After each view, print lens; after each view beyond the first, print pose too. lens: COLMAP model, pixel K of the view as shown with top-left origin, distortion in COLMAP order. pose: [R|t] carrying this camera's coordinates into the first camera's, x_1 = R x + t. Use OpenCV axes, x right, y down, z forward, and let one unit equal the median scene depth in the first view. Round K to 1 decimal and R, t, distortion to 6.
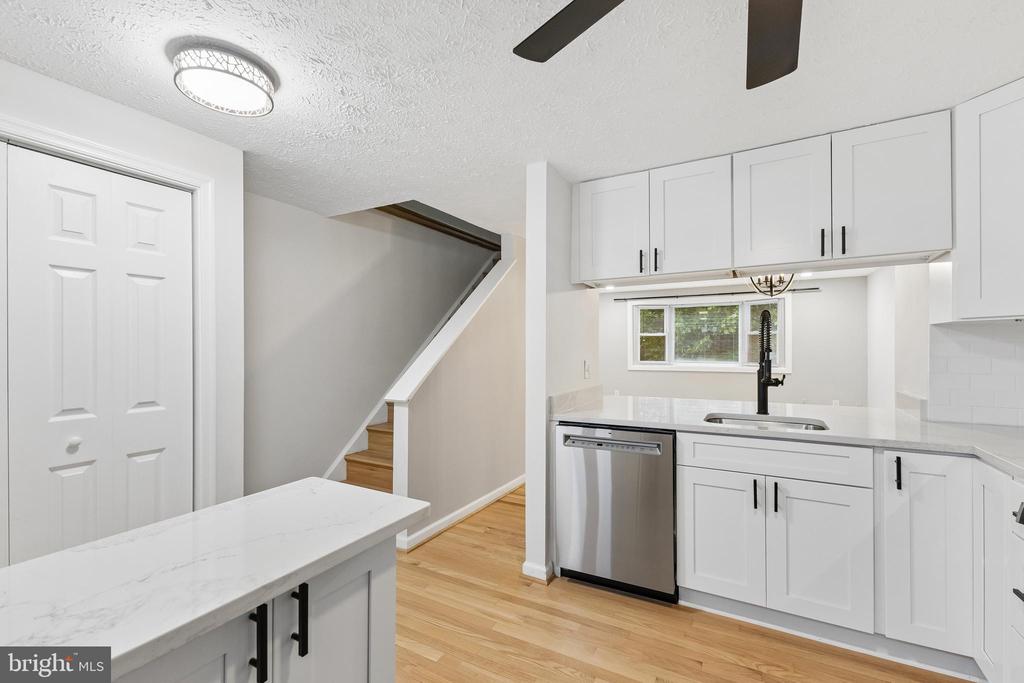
lens RADIAL K [[444.4, 0, 522.4], [0, 444.4, 347.3], [0, 0, 1]] dist [0.013064, -0.003153]
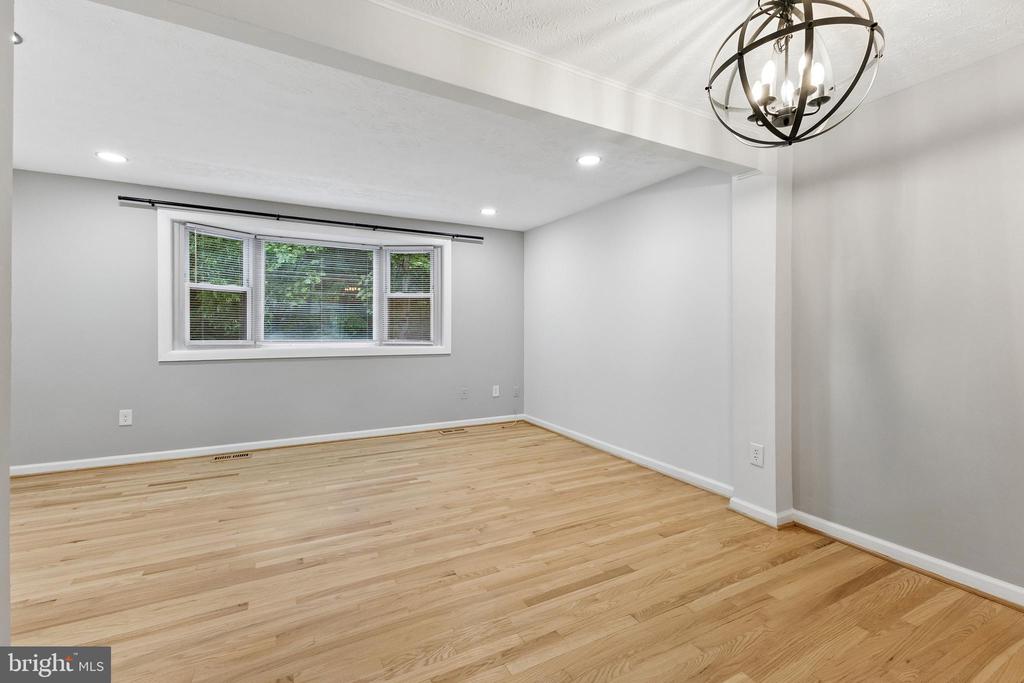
lens RADIAL K [[444.4, 0, 517.5], [0, 444.4, 335.1], [0, 0, 1]] dist [0.013064, -0.003153]
pose [[0.550592, -0.006446, 0.834750, 0.199069], [-0.003620, 0.999942, 0.010109, 0.061922], [-0.834767, -0.008588, 0.550537, 1.510690]]
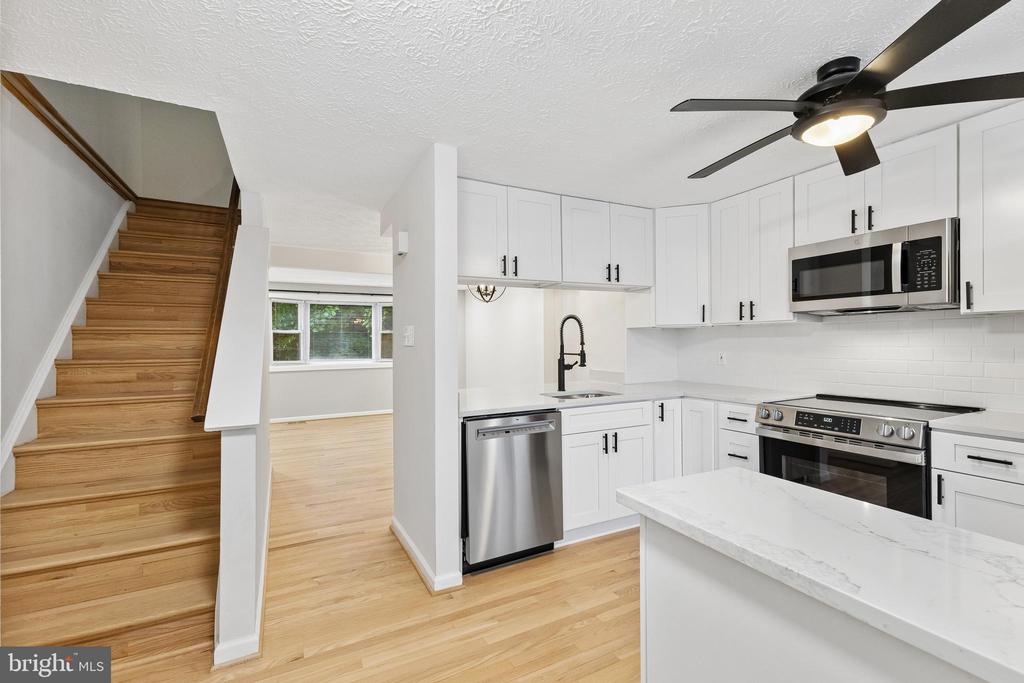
lens RADIAL K [[444.4, 0, 518.2], [0, 444.4, 346.4], [0, 0, 1]] dist [0.013064, -0.003153]
pose [[0.559685, -0.009947, 0.828646, -0.660533], [0.010384, 0.999934, 0.004989, 0.005693], [-0.828640, 0.005813, 0.559751, 0.351284]]
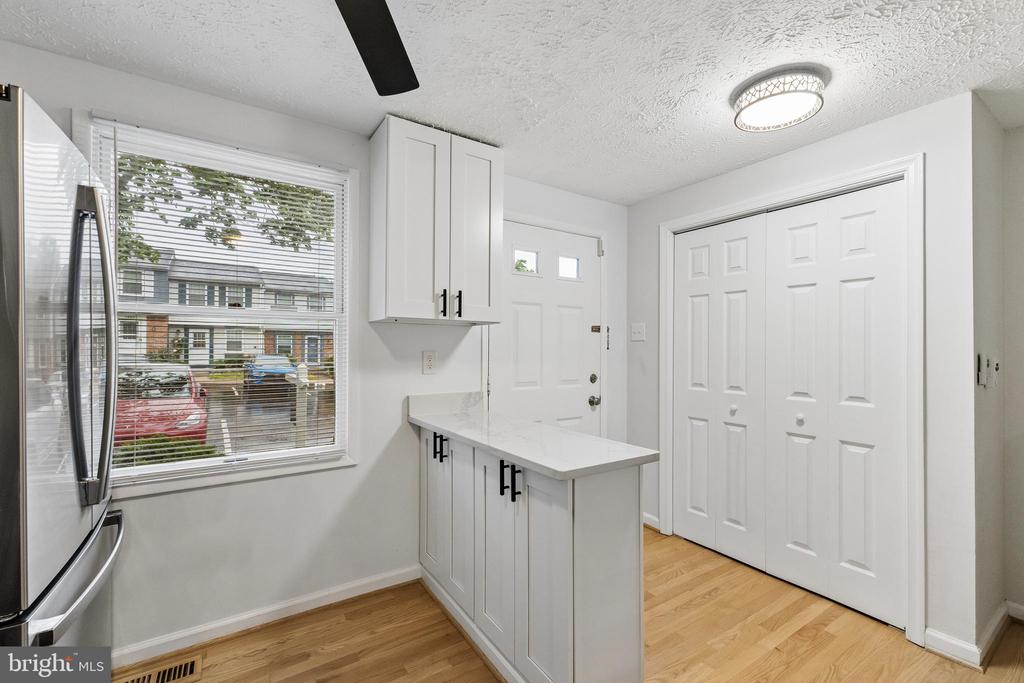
lens RADIAL K [[444.4, 0, 511.6], [0, 444.4, 348.1], [0, 0, 1]] dist [0.013064, -0.003153]
pose [[-0.474760, -0.001608, -0.880114, 0.397534], [-0.005447, 0.999985, 0.001112, 0.007096], [0.880099, 0.005321, -0.474761, 0.627748]]
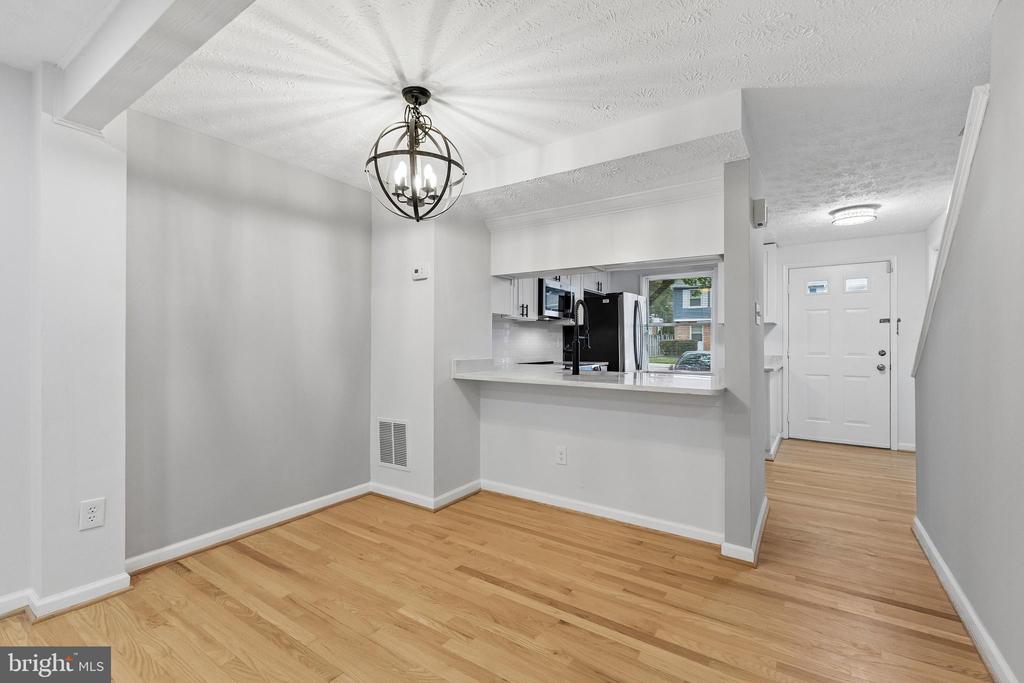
lens RADIAL K [[444.4, 0, 512.0], [0, 444.4, 342.2], [0, 0, 1]] dist [0.013064, -0.003153]
pose [[-0.994835, -0.001553, 0.101498, 0.587938], [-0.001957, 0.999991, -0.003884, 0.056841], [-0.101491, -0.004062, -0.994828, 2.337984]]
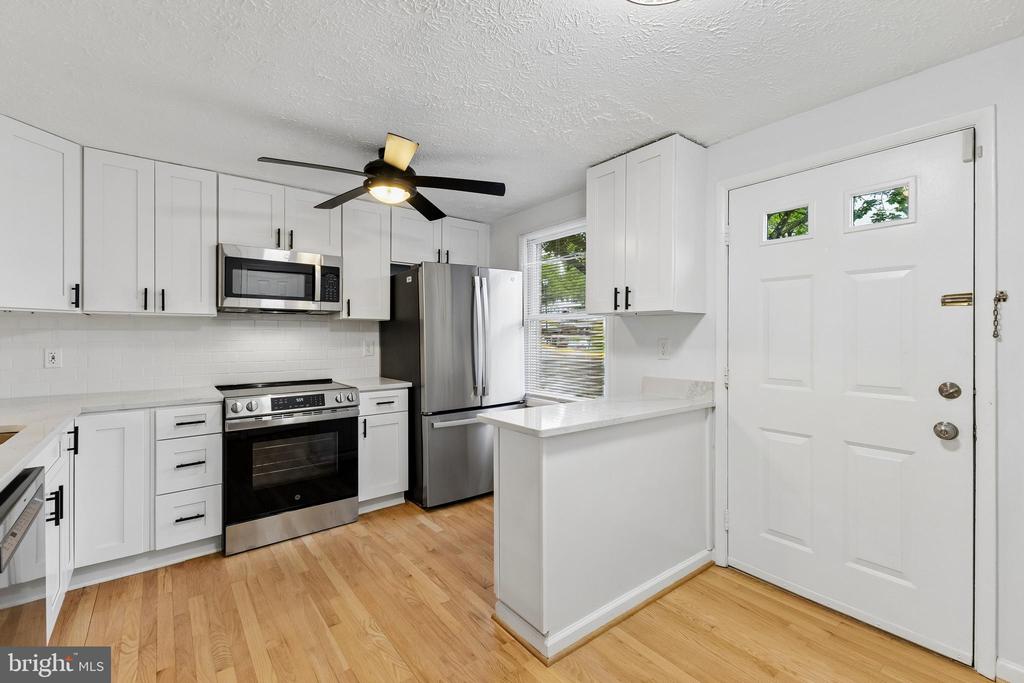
lens RADIAL K [[444.4, 0, 506.7], [0, 444.4, 335.0], [0, 0, 1]] dist [0.013064, -0.003153]
pose [[-0.911735, 0.001465, 0.410776, -0.477107], [0.002053, 0.999997, 0.000988, 0.005005], [-0.410773, 0.001744, -0.911736, 1.152175]]
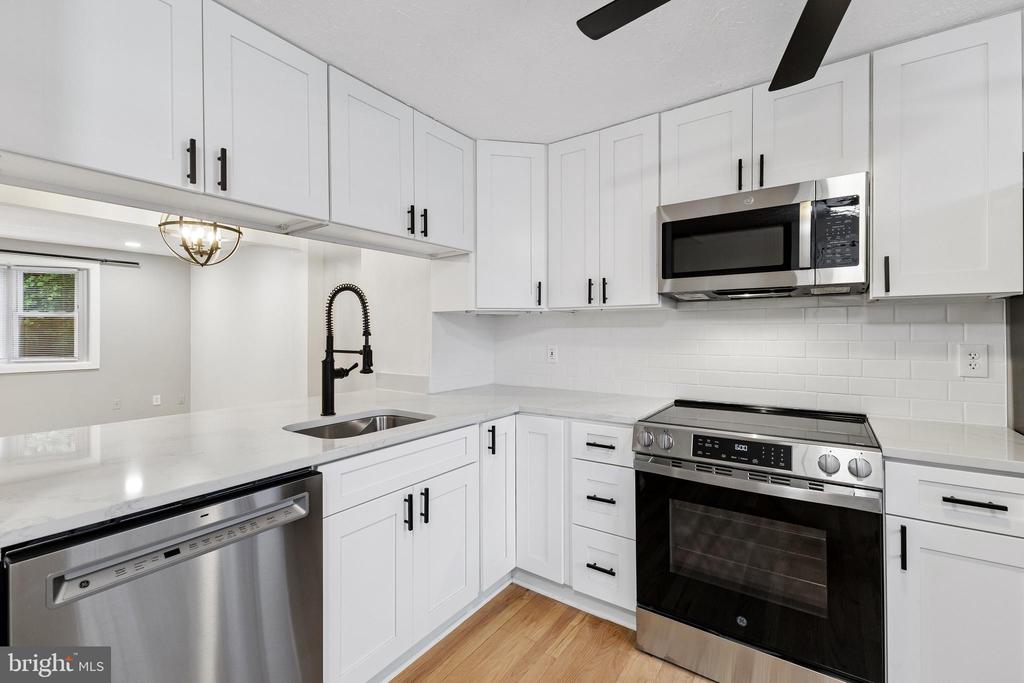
lens RADIAL K [[444.4, 0, 508.5], [0, 444.4, 332.6], [0, 0, 1]] dist [0.013064, -0.003153]
pose [[0.132723, 0.003529, 0.991147, -0.203523], [0.004009, 0.999984, -0.004097, 0.007915], [-0.991145, 0.004518, 0.132707, 0.580207]]
